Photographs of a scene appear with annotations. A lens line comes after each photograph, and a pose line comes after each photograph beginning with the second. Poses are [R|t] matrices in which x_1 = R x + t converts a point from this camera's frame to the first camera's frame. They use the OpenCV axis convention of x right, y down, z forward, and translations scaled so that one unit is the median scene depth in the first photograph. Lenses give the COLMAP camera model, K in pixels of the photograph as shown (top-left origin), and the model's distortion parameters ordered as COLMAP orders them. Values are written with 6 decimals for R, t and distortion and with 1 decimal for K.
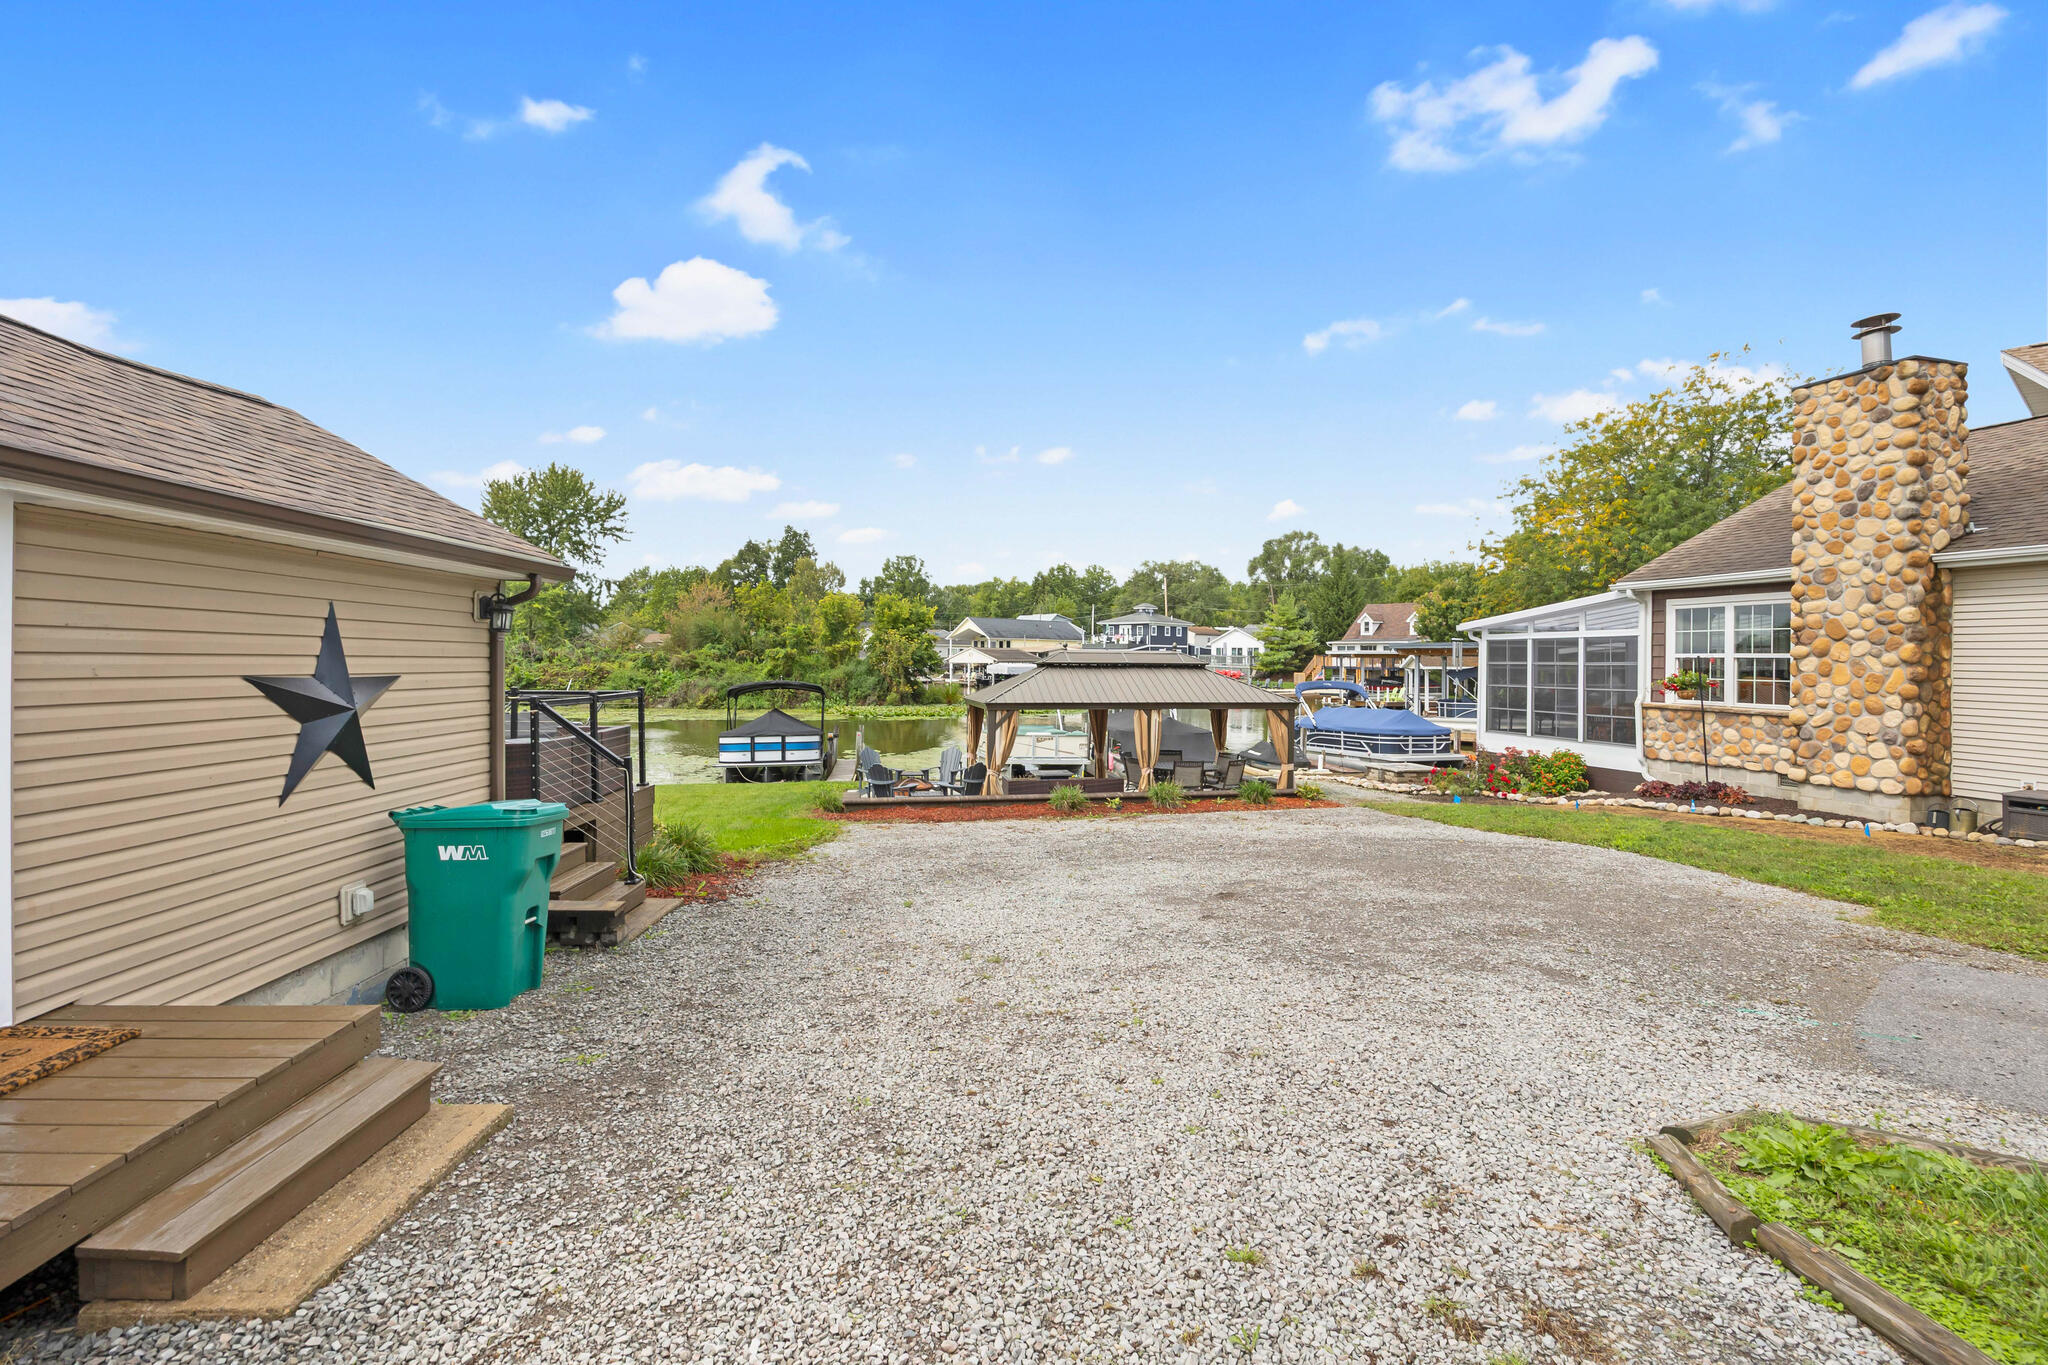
lens RADIAL K [[888.5, 0, 1022.9], [0, 888.5, 660.9], [0, 0, 1]] dist [-0.008828, -0.000290]
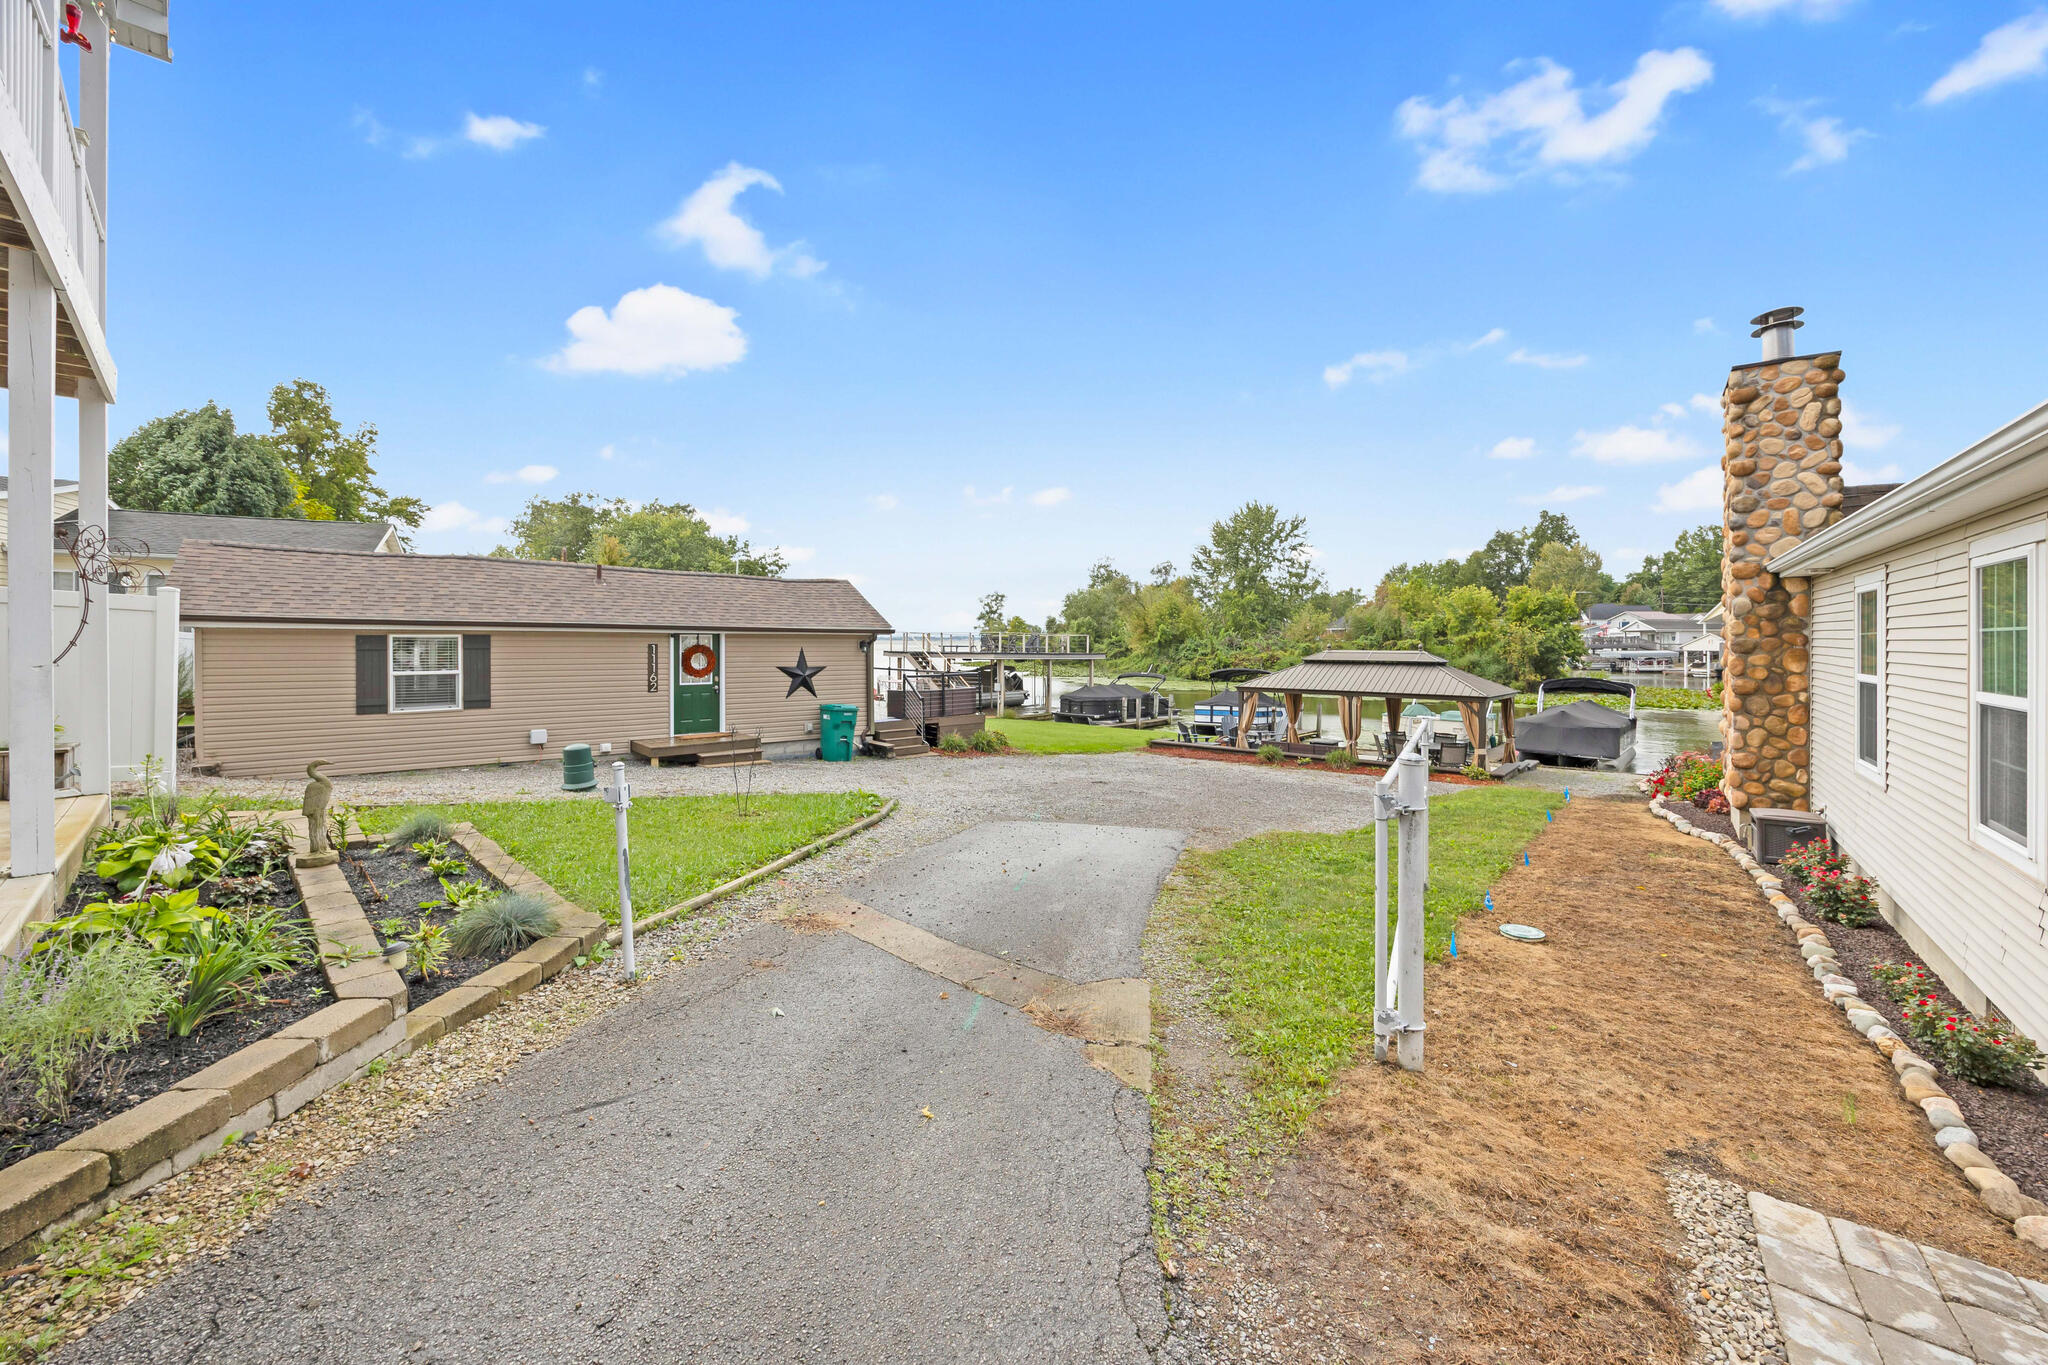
lens RADIAL K [[798.8, 0, 1030.9], [0, 798.8, 646.9], [0, 0, 1]] dist [0.000291, 0.000139]
pose [[0.636552, -0.001036, -0.771233, 0.796483], [0.001986, 0.999998, 0.000296, -0.021274], [0.771231, -0.001720, 0.636553, -0.137817]]
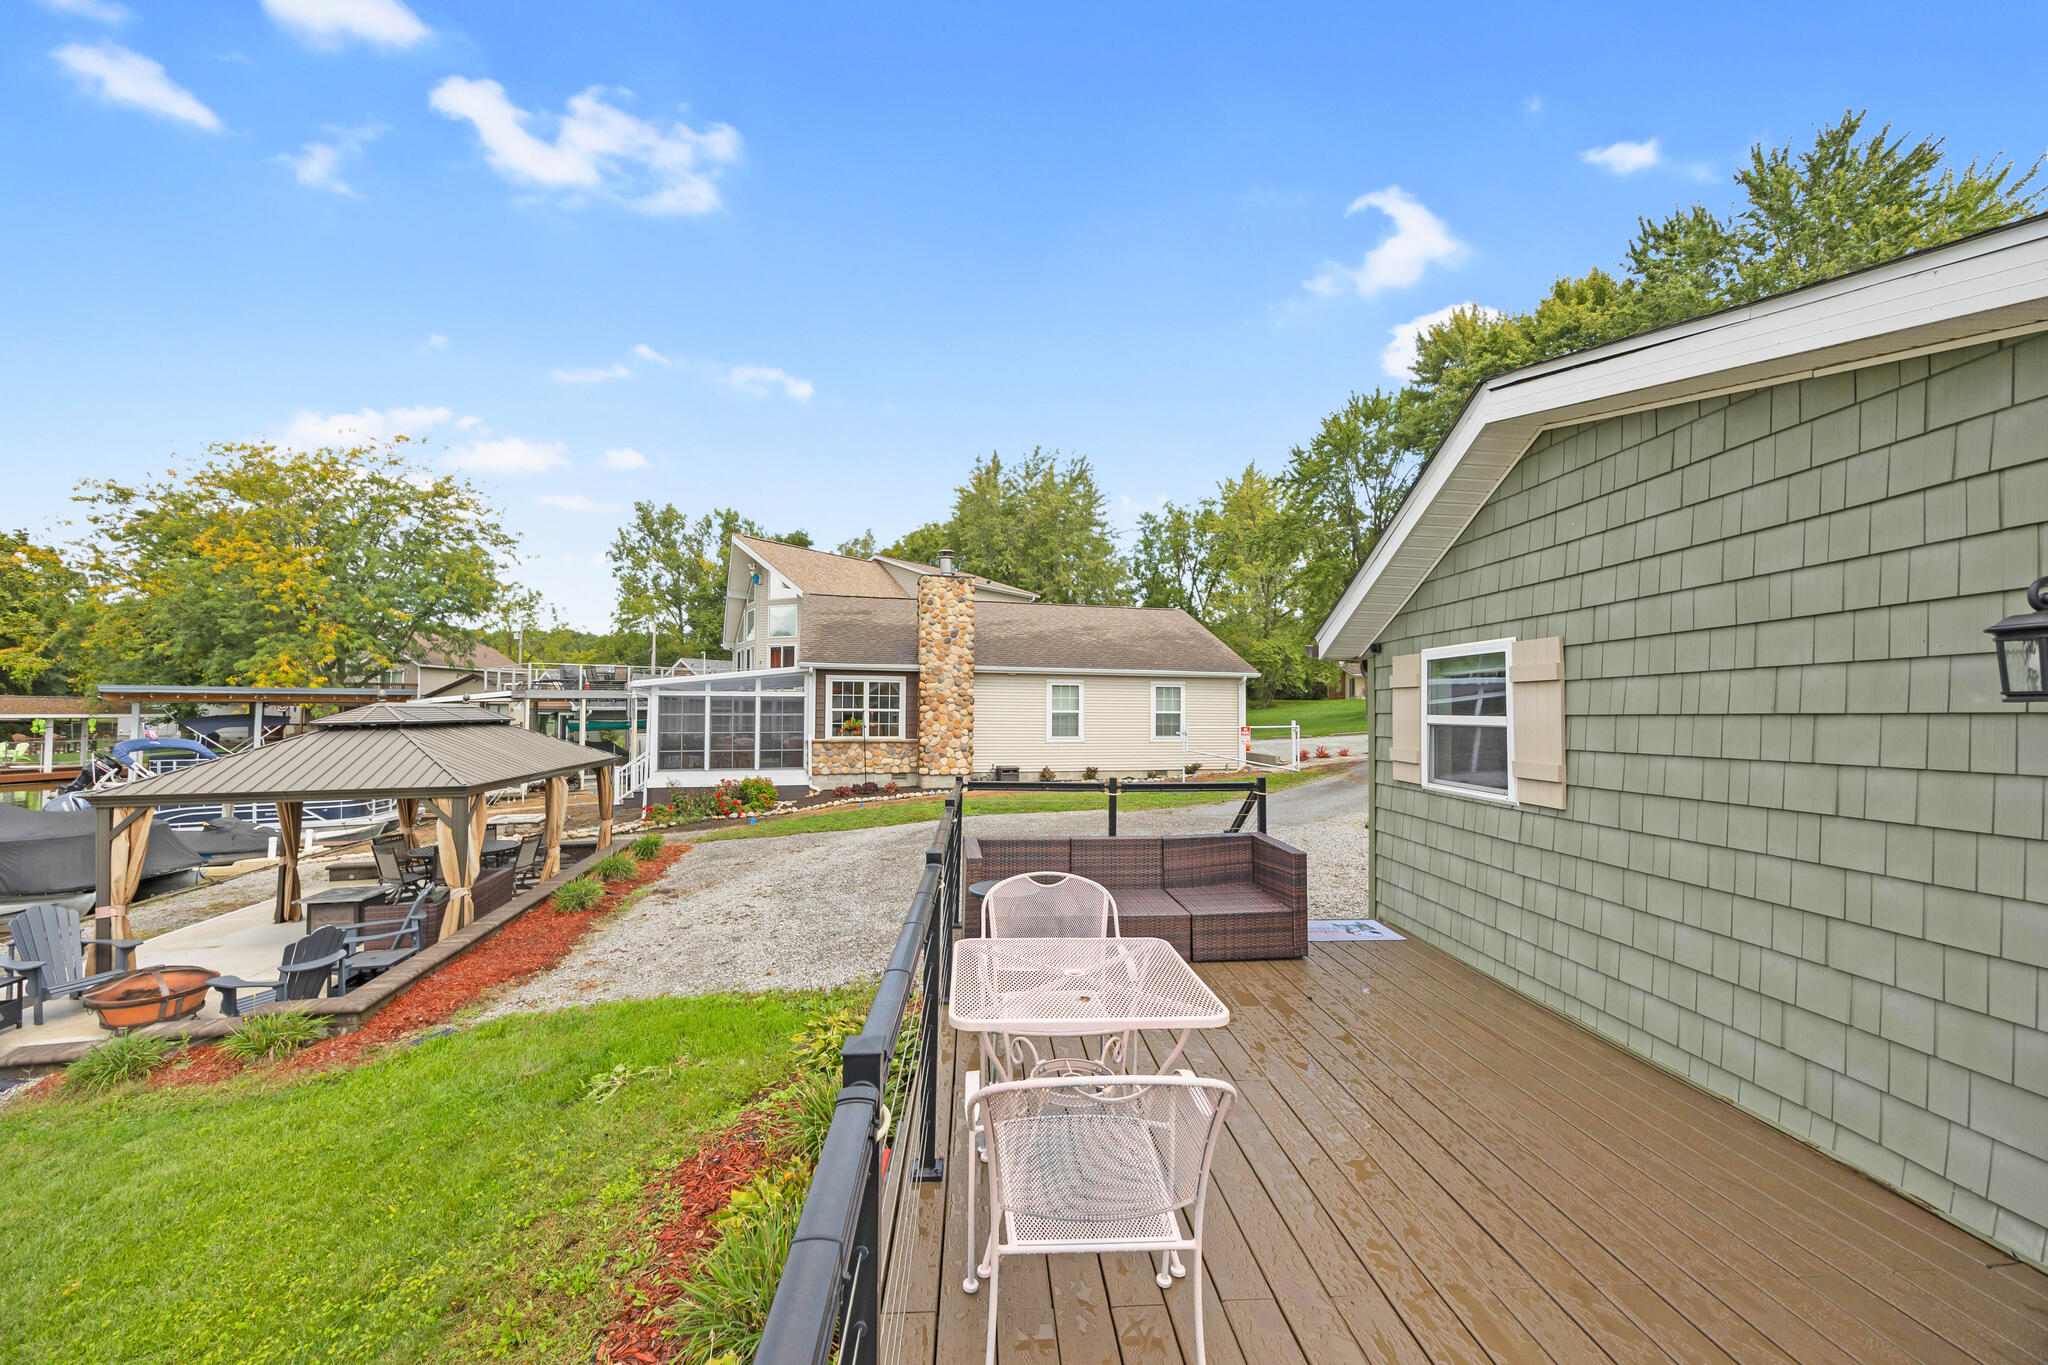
lens RADIAL K [[778.9, 0, 1018.9], [0, 778.9, 683.1], [0, 0, 1]] dist [-0.001126, 0.000228]
pose [[-0.040978, 0.030440, 0.998696, -0.633938], [-0.004828, 0.999518, -0.030663, -0.010687], [-0.999148, -0.006079, -0.040811, 0.631625]]
